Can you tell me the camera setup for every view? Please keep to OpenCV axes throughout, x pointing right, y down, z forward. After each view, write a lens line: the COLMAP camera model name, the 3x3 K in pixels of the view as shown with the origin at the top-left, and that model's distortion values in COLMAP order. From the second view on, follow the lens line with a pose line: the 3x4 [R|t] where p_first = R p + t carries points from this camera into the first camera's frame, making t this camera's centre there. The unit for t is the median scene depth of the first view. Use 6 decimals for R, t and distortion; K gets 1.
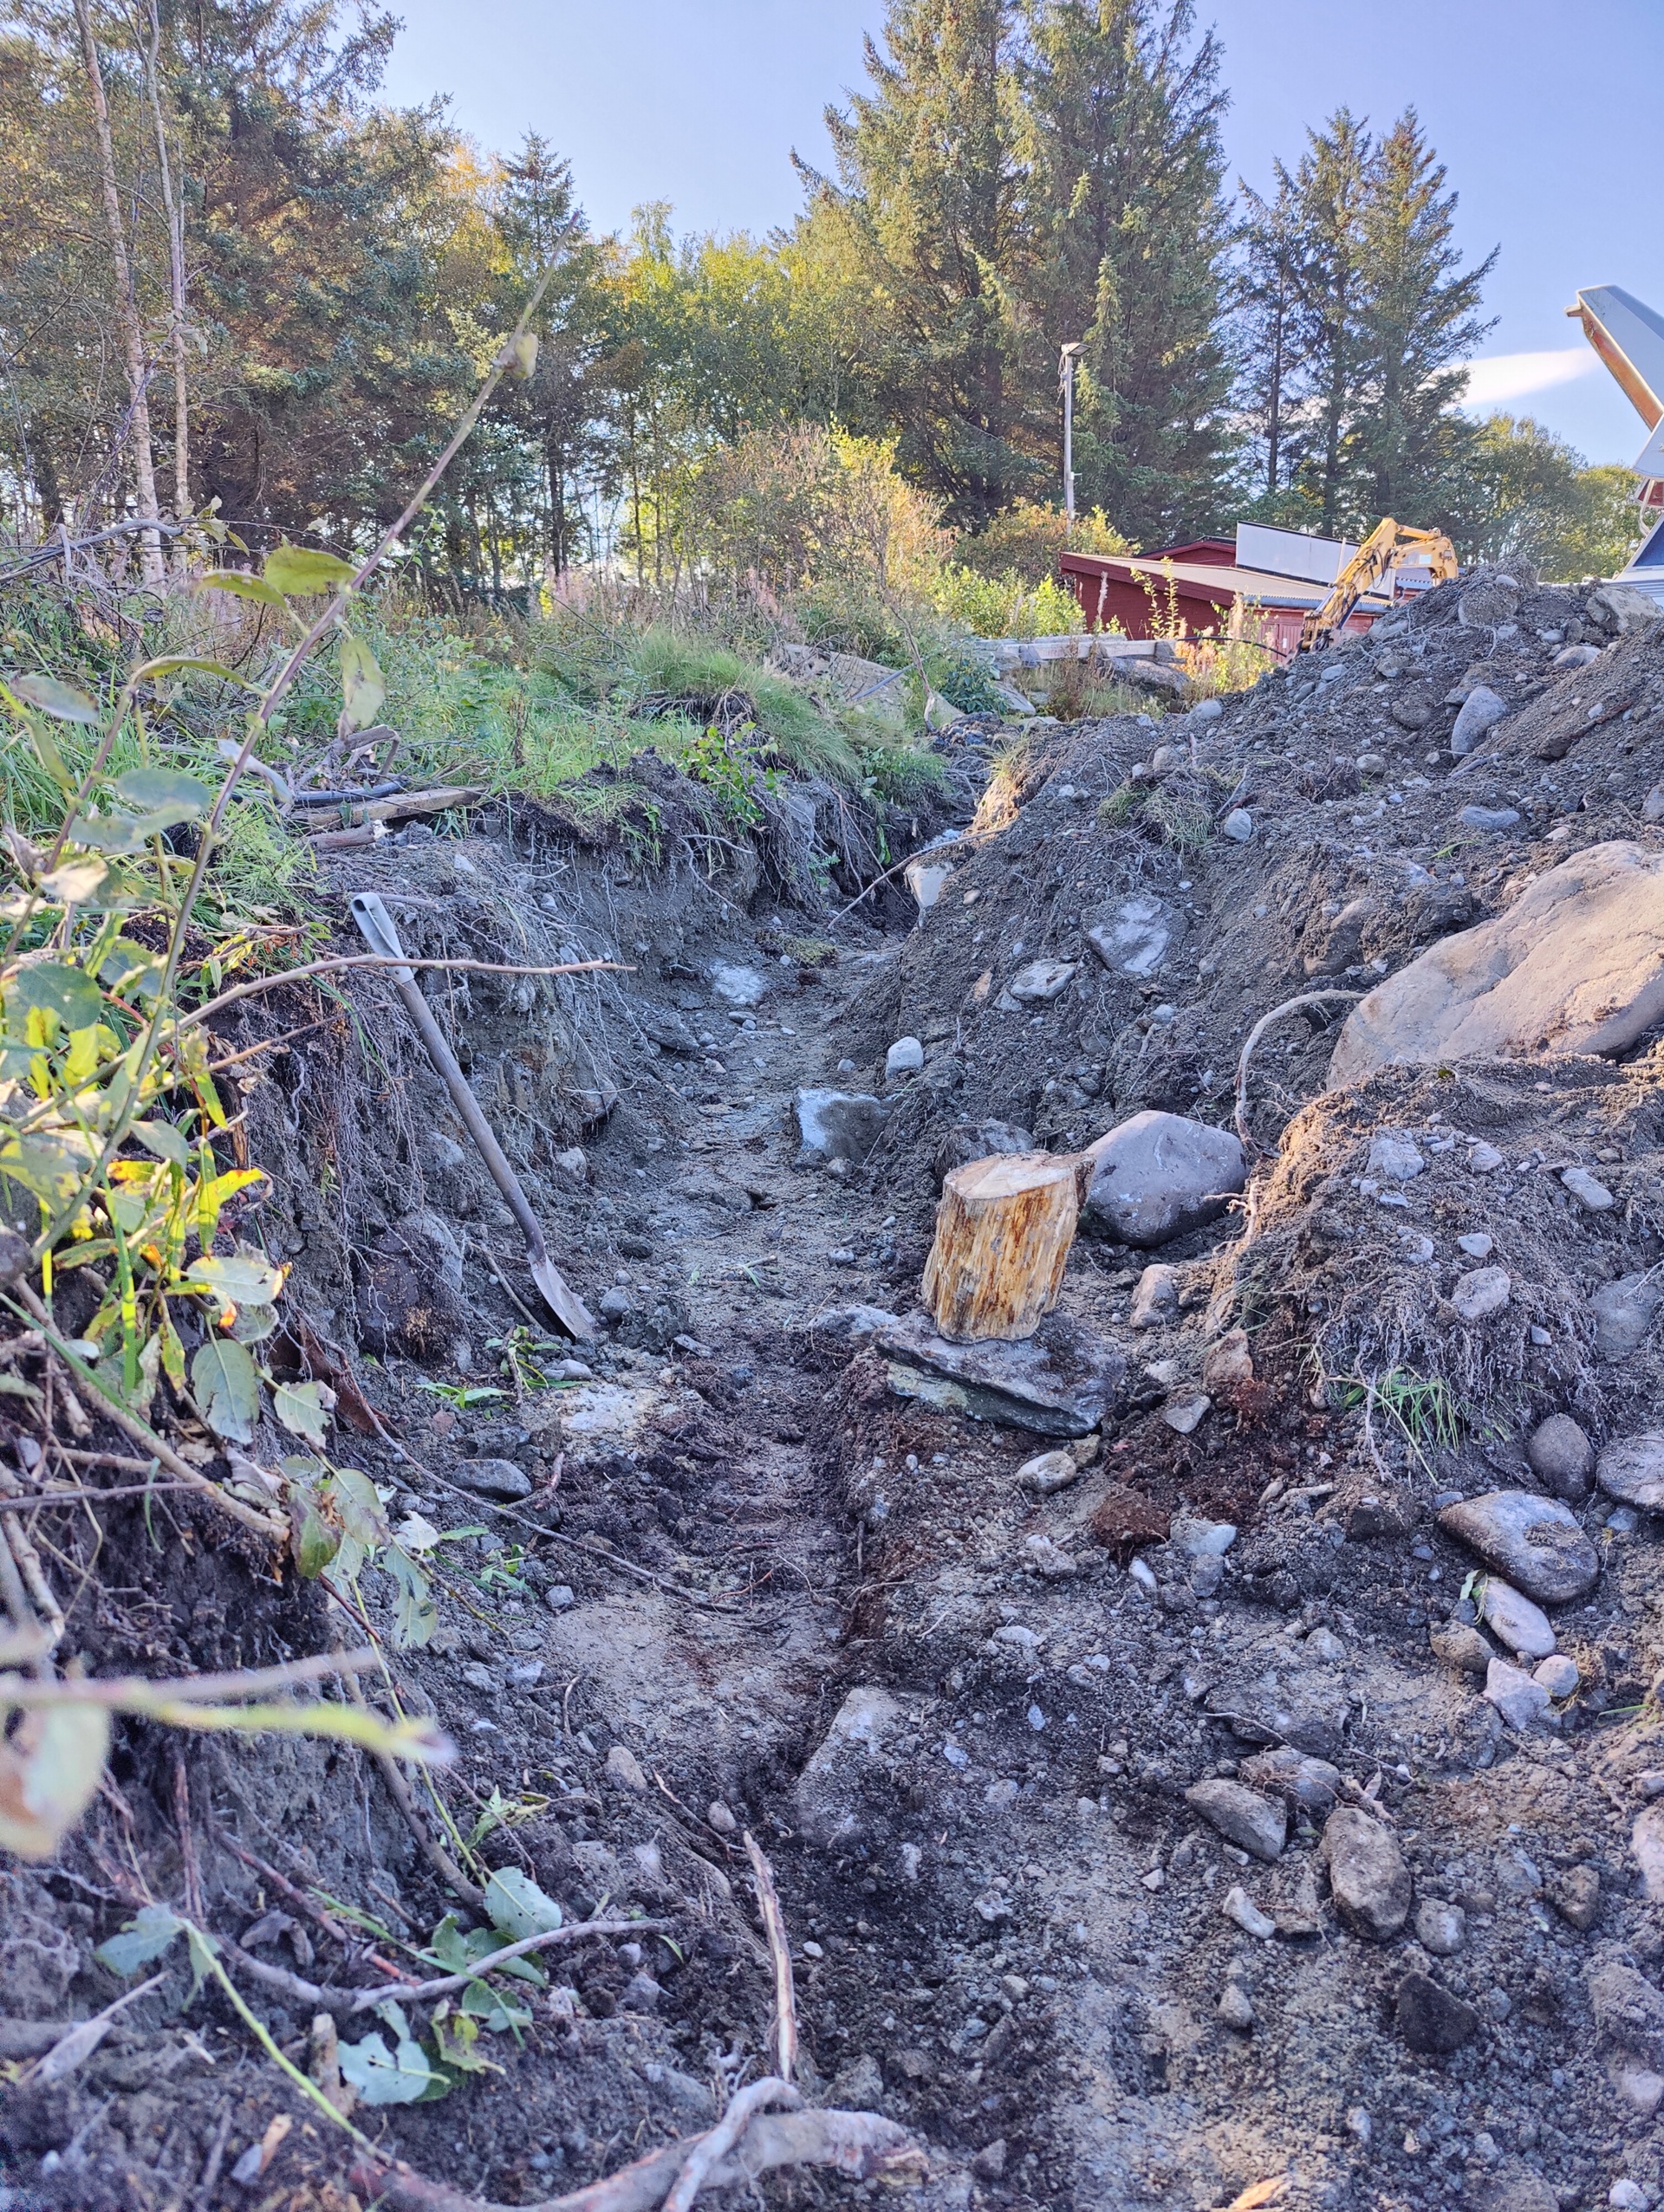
lens RADIAL K [[1615.8, 0, 834.8], [0, 1615.8, 1075.6], [0, 0, 1]] dist [0.029092, -0.002203]
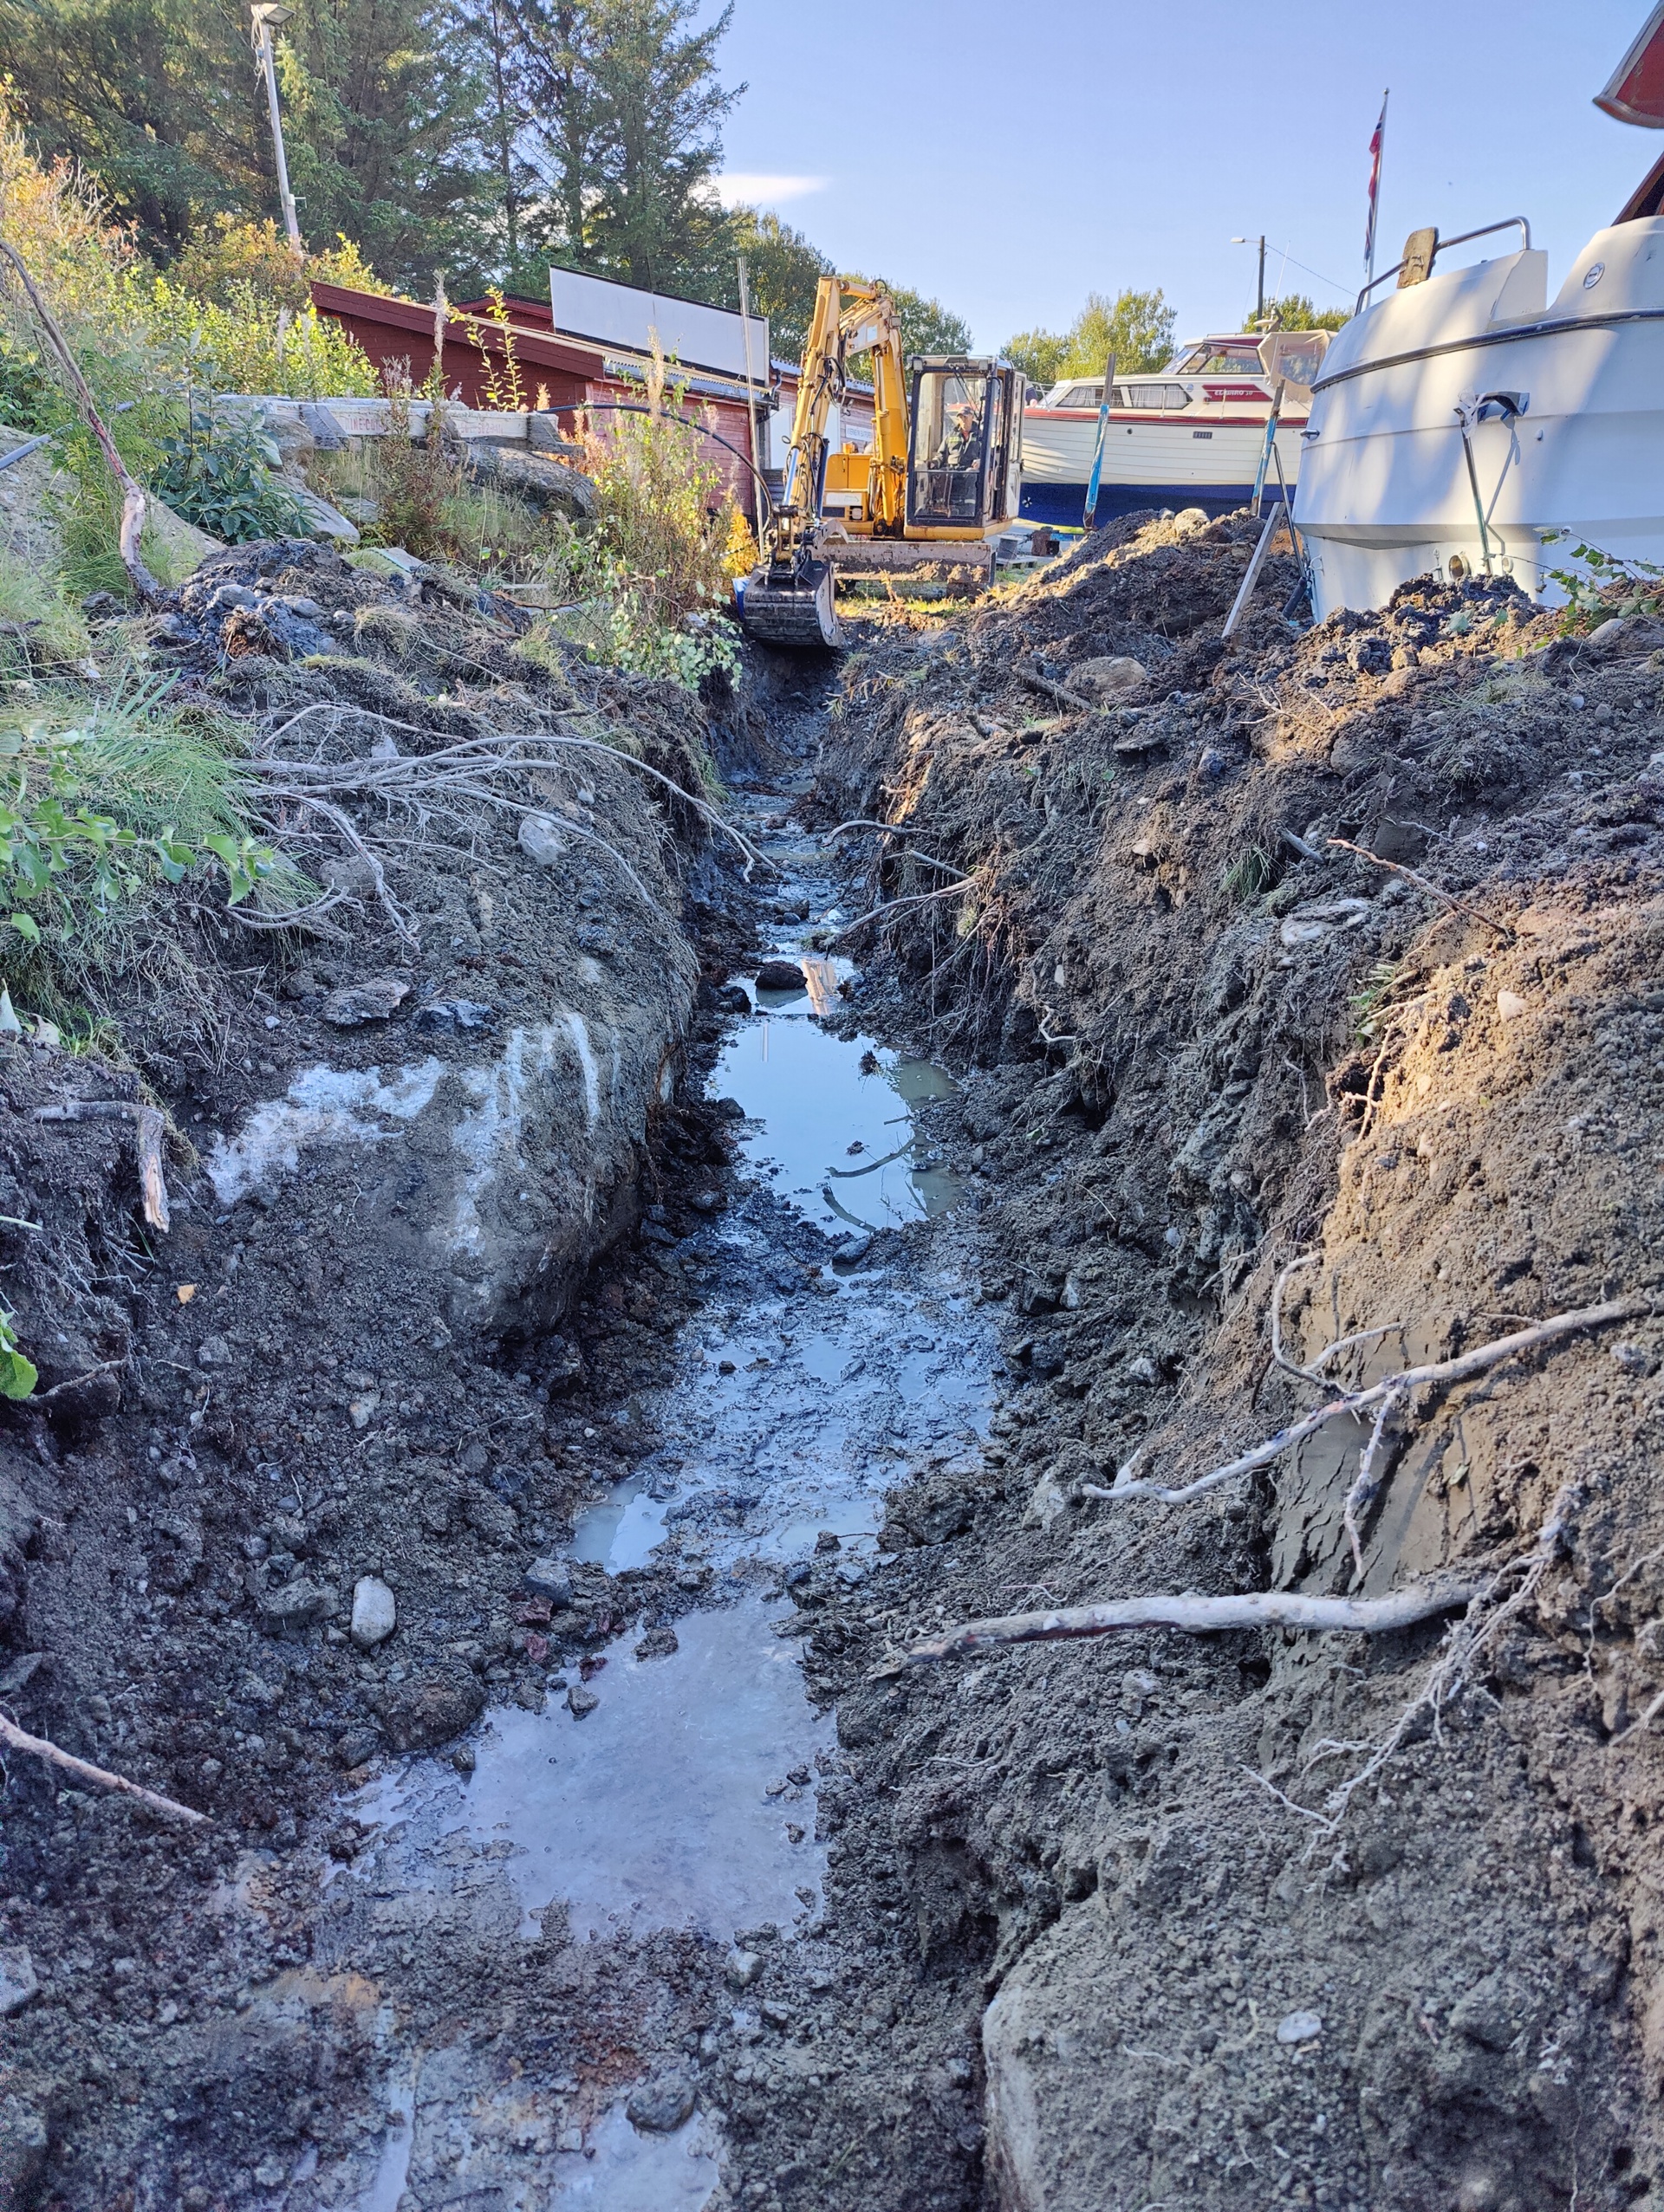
lens RADIAL K [[1594.5, 0, 788.9], [0, 1594.5, 1105.9], [0, 0, 1]] dist [0.049034, -0.050334]
pose [[0.910439, -0.136100, 0.390613, 0.019146], [0.089216, 0.986704, 0.135850, -0.076746], [-0.403908, -0.088834, 0.910476, 0.342820]]
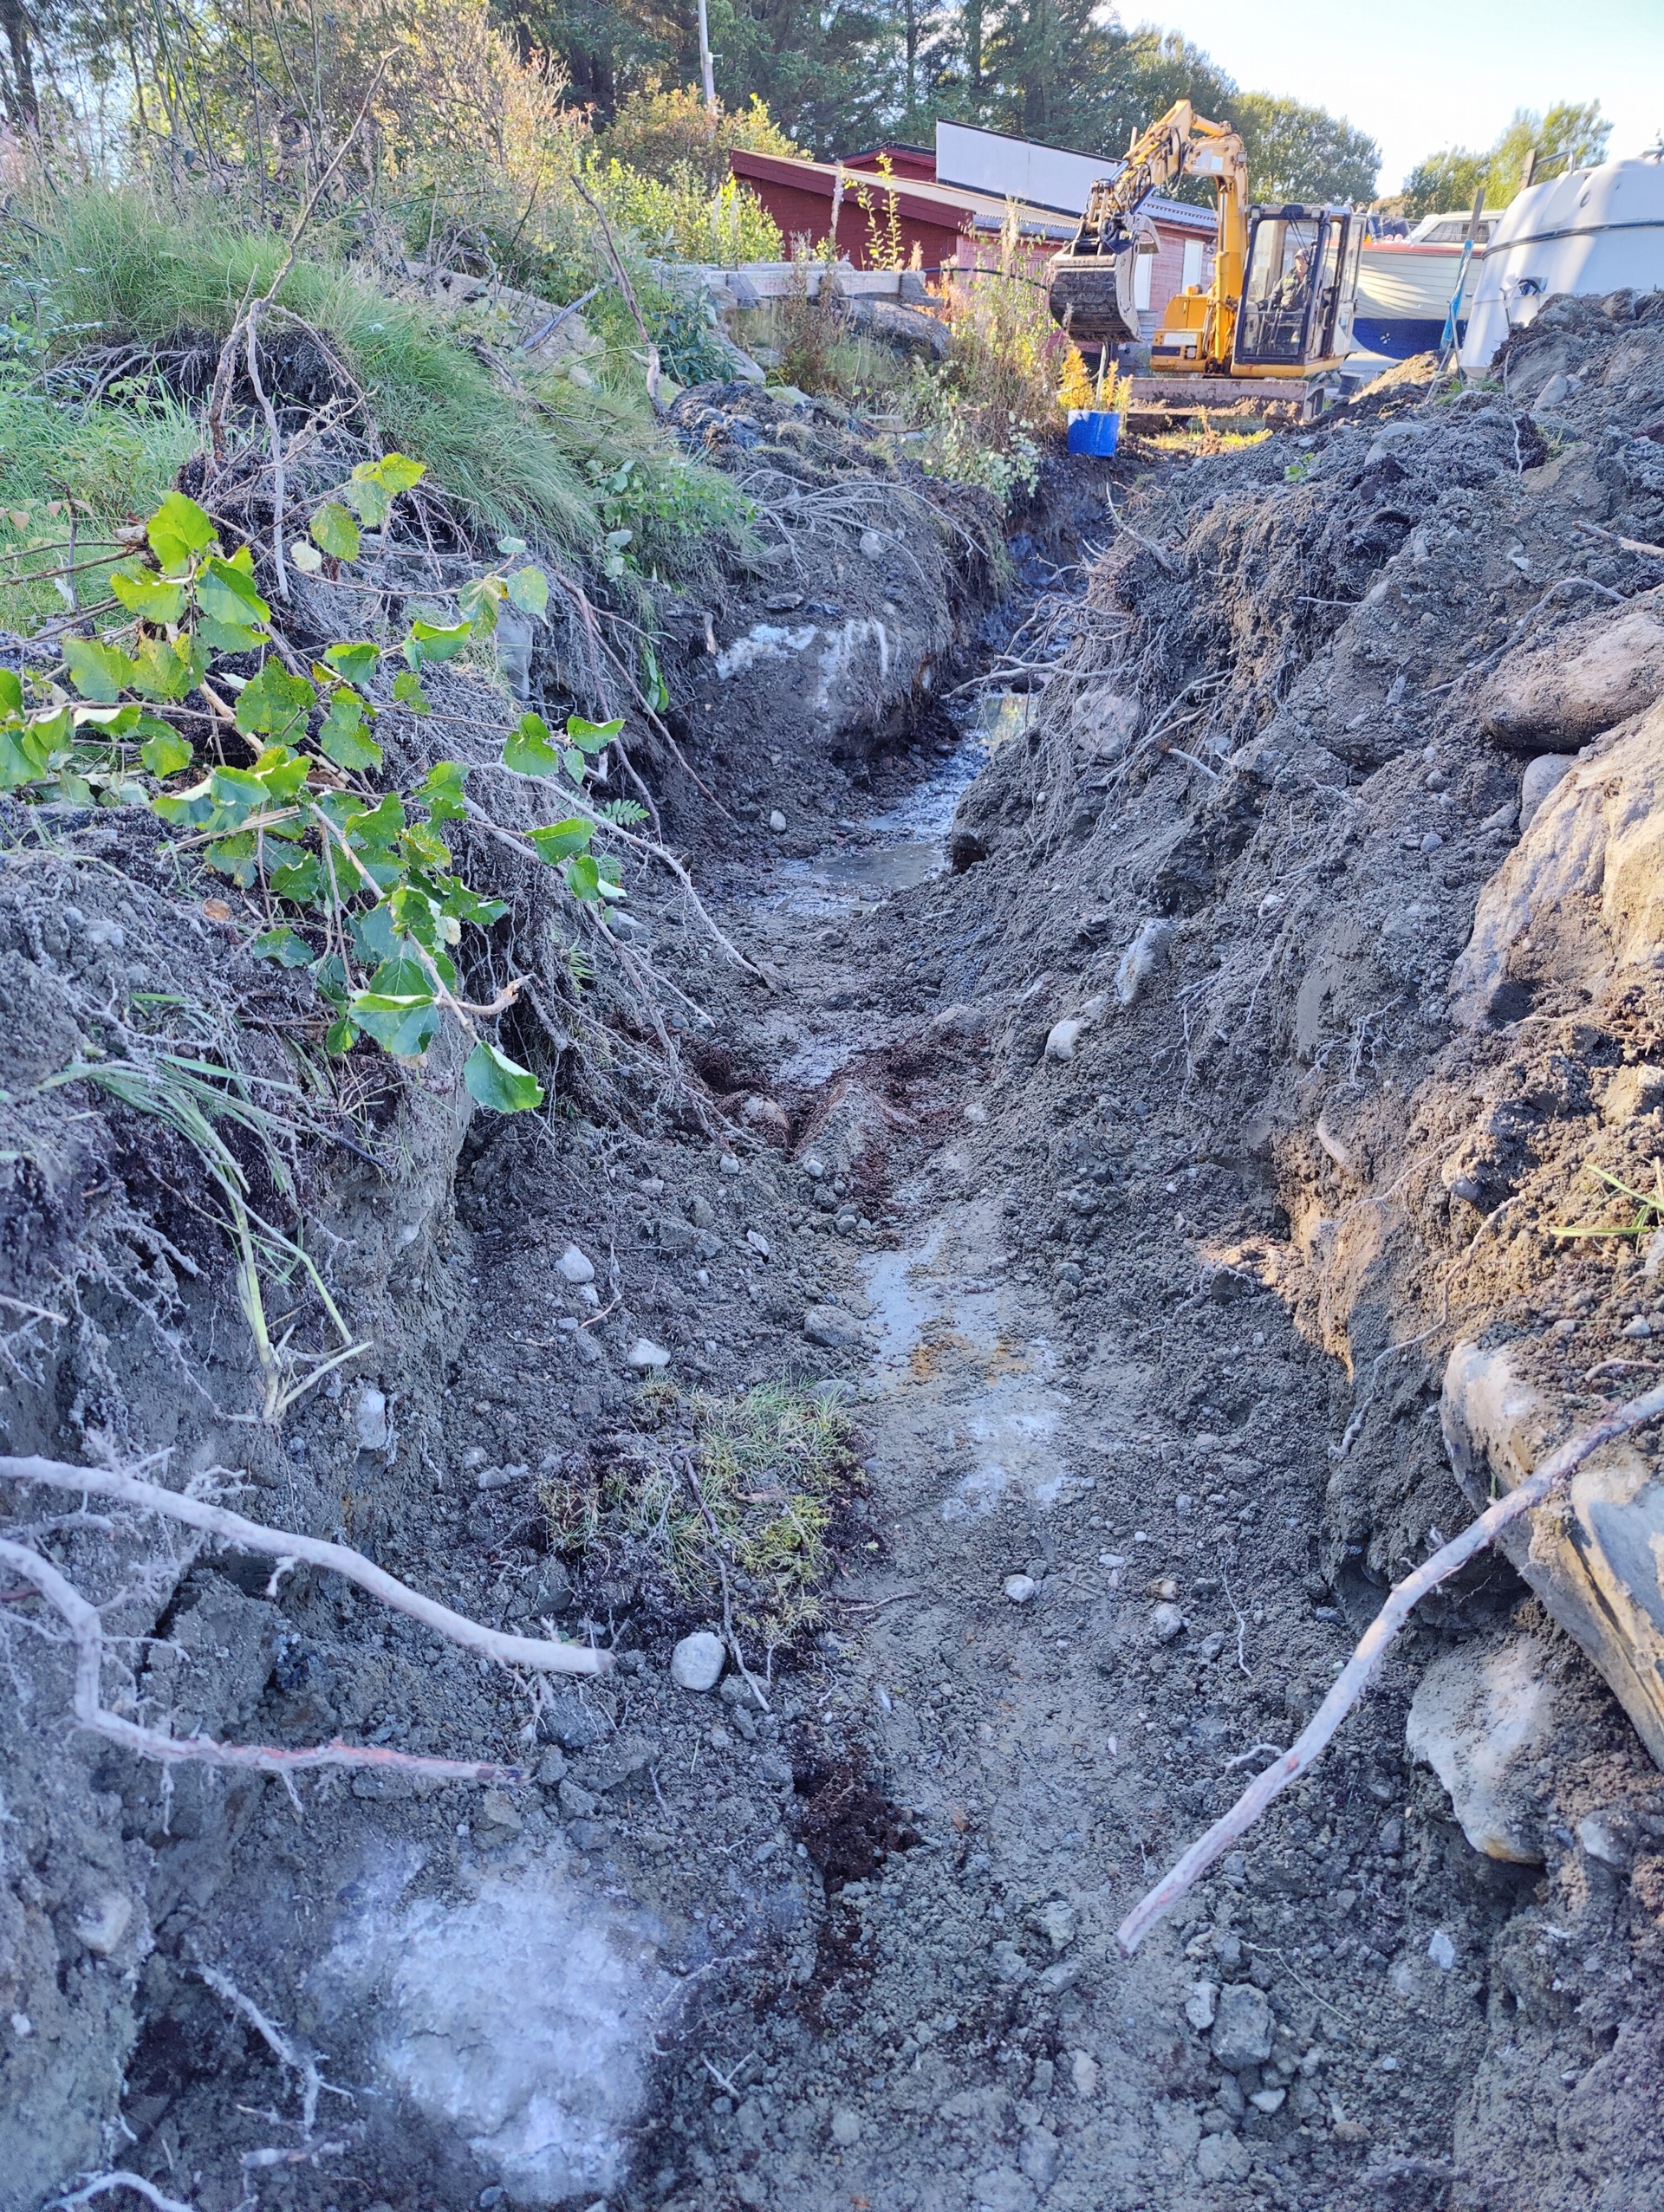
lens RADIAL K [[1594.5, 0, 788.9], [0, 1594.5, 1105.9], [0, 0, 1]] dist [0.049034, -0.050334]
pose [[0.978204, -0.084590, 0.189635, -0.013117], [0.044500, 0.977443, 0.206456, -0.048396], [-0.202822, -0.193517, 0.959903, 0.215818]]
